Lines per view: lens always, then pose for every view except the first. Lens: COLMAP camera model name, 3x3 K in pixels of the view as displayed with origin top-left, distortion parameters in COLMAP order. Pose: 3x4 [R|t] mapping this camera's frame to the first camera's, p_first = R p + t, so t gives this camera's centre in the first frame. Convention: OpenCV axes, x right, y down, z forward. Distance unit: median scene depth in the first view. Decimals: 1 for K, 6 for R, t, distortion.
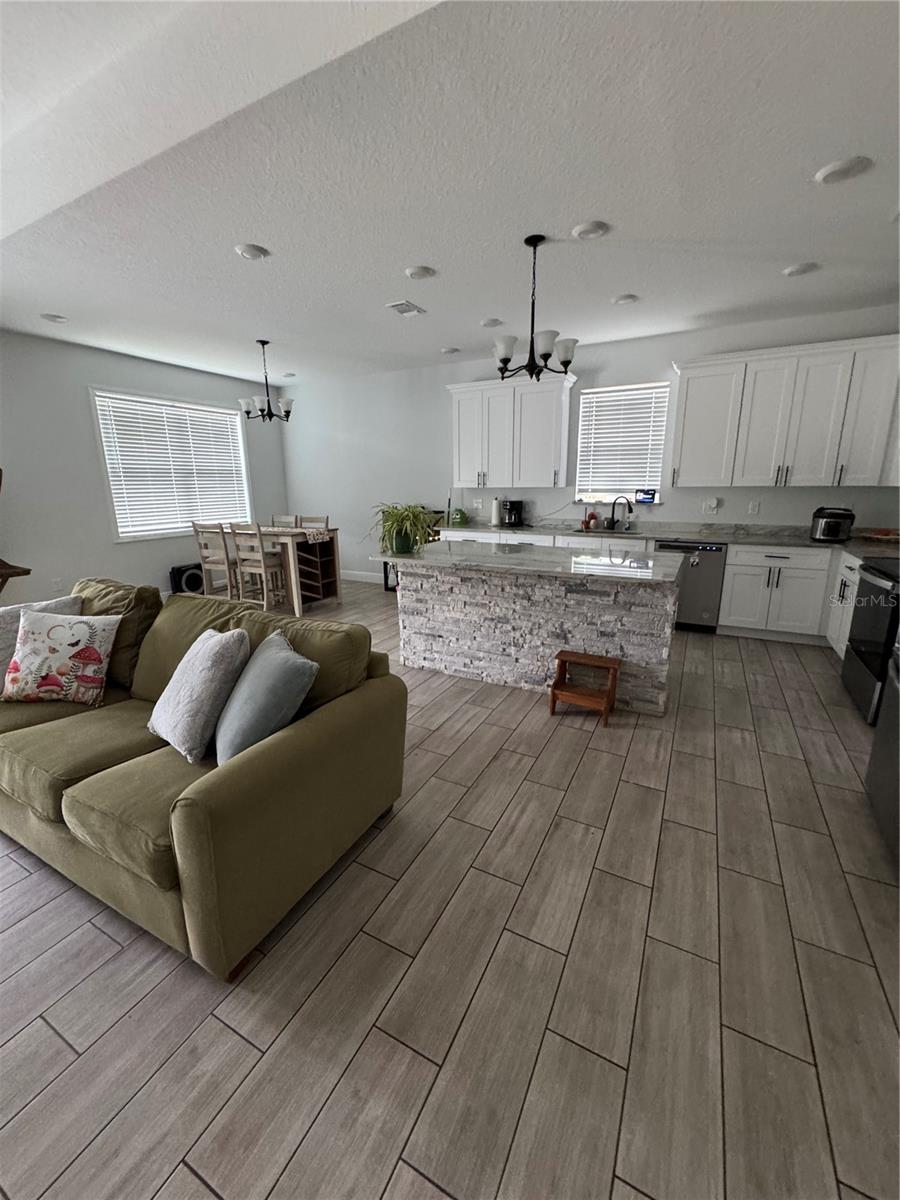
lens RADIAL K [[480.3, 0, 451.1], [0, 480.3, 597.3], [0, 0, 1]] dist [-0.000809, 0.000128]
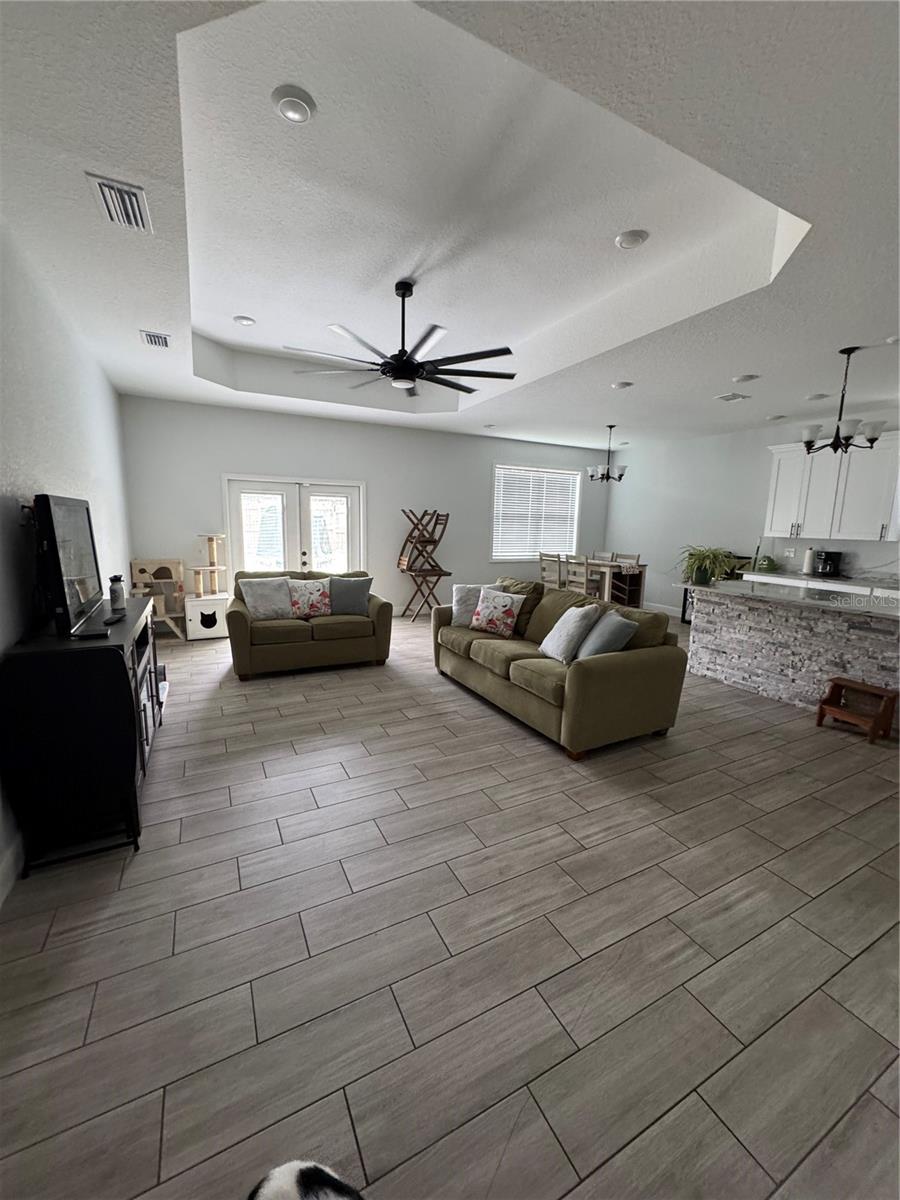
lens RADIAL K [[480.3, 0, 447.4], [0, 480.3, 597.2], [0, 0, 1]] dist [-0.000809, 0.000128]
pose [[0.818863, 0.116708, -0.561998, 0.072383], [-0.163191, 0.986042, -0.033012, 0.097206], [0.550301, 0.118745, 0.826480, -0.447017]]
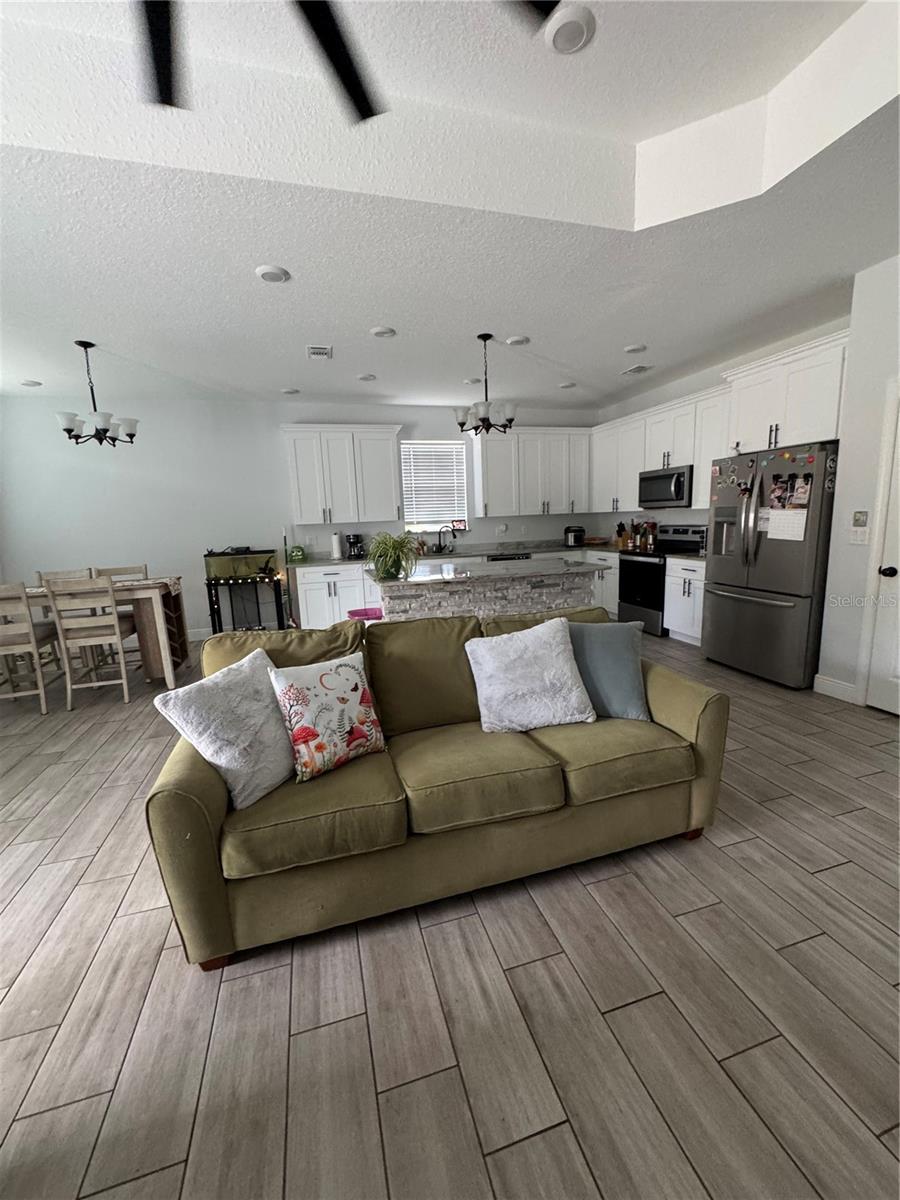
lens RADIAL K [[480.3, 0, 450.1], [0, 480.3, 597.2], [0, 0, 1]] dist [-0.000809, 0.000128]
pose [[0.716770, -0.132636, 0.684579, -0.733307], [0.192363, 0.981259, -0.011291, -0.013149], [-0.670252, 0.139780, 0.728851, 0.134071]]
